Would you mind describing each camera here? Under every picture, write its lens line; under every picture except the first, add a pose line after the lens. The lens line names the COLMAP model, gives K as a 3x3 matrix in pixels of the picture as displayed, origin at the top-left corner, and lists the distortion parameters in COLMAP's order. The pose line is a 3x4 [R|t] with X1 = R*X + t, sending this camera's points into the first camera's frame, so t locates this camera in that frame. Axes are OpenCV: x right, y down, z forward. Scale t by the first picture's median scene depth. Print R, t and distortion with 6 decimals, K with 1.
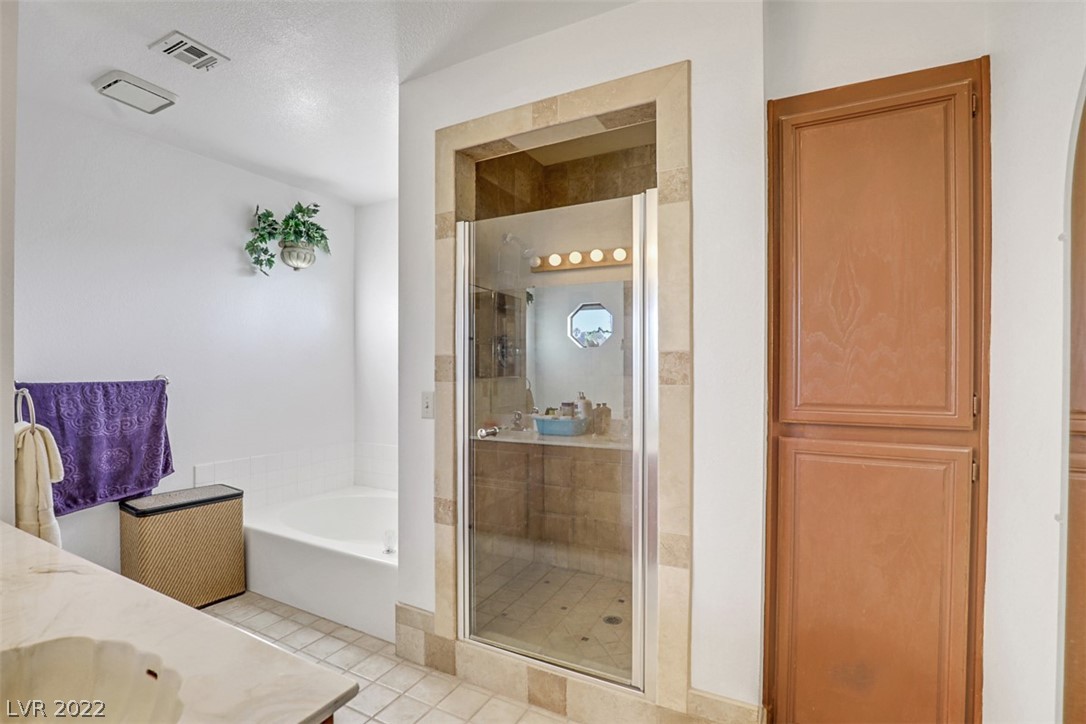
lens RADIAL K [[519.8, 0, 540.6], [0, 519.8, 367.7], [0, 0, 1]] dist [-0.029187, 0.003082]
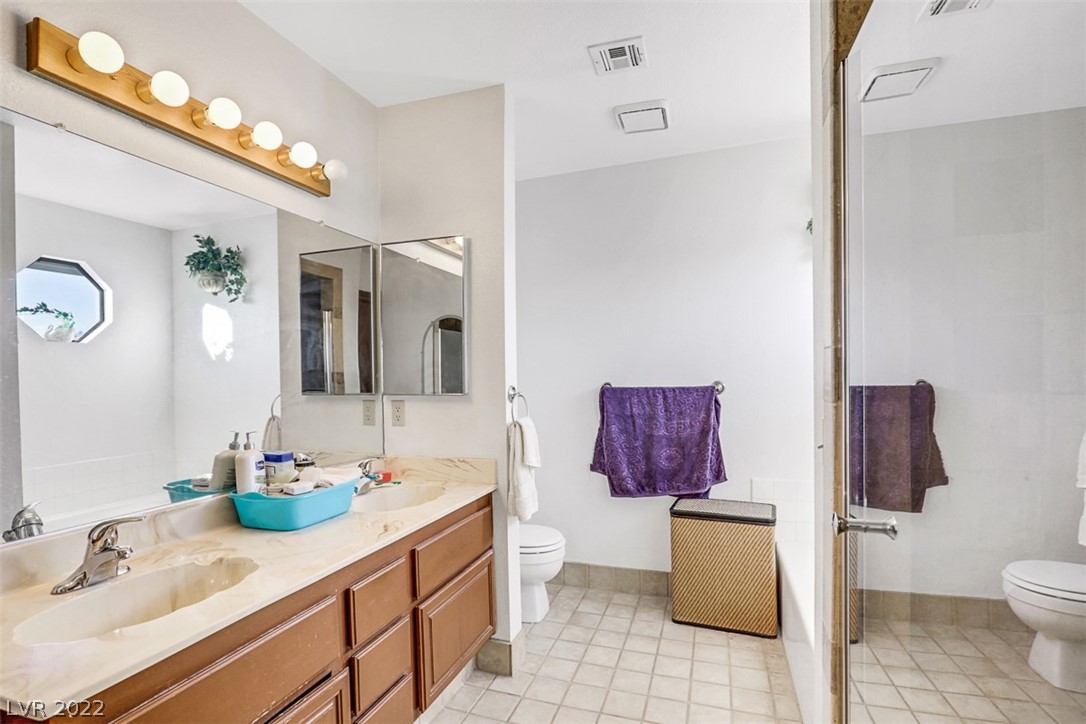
lens RADIAL K [[519.8, 0, 540.0], [0, 519.8, 375.5], [0, 0, 1]] dist [-0.029187, 0.003082]
pose [[0.187442, -0.005229, -0.982262, 0.208190], [0.007507, 0.999964, -0.003891, 0.005175], [0.982247, -0.006645, 0.187475, 0.517887]]
